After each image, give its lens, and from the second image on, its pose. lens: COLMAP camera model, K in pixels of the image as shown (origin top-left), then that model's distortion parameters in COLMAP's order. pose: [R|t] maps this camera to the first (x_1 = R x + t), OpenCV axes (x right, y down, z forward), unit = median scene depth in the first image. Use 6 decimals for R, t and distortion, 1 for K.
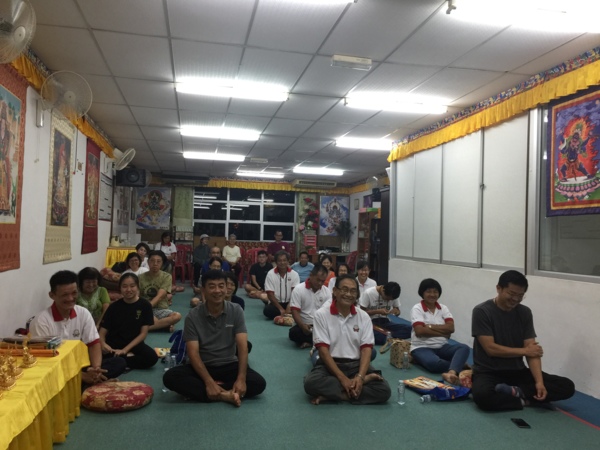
lens RADIAL K [[511.5, 0, 301.0], [0, 511.5, 223.8], [0, 0, 1]] dist [0.068904, -0.097209]
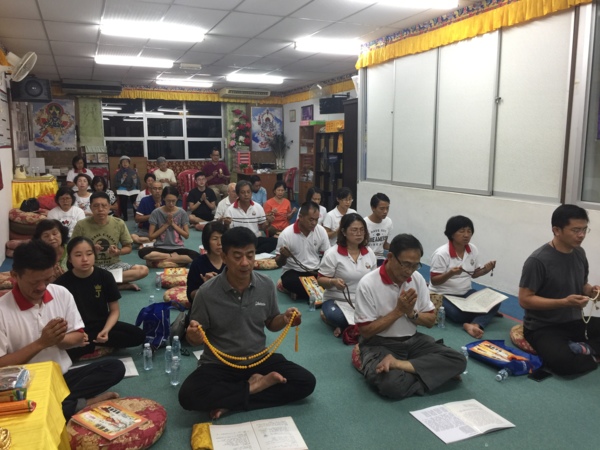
lens RADIAL K [[511.5, 0, 299.6], [0, 511.5, 226.3], [0, 0, 1]] dist [0.068904, -0.097209]
pose [[0.981818, -0.060820, 0.179816, -0.084005], [0.026731, 0.982141, 0.186240, -0.022388], [-0.187932, -0.178047, 0.965909, 0.124506]]
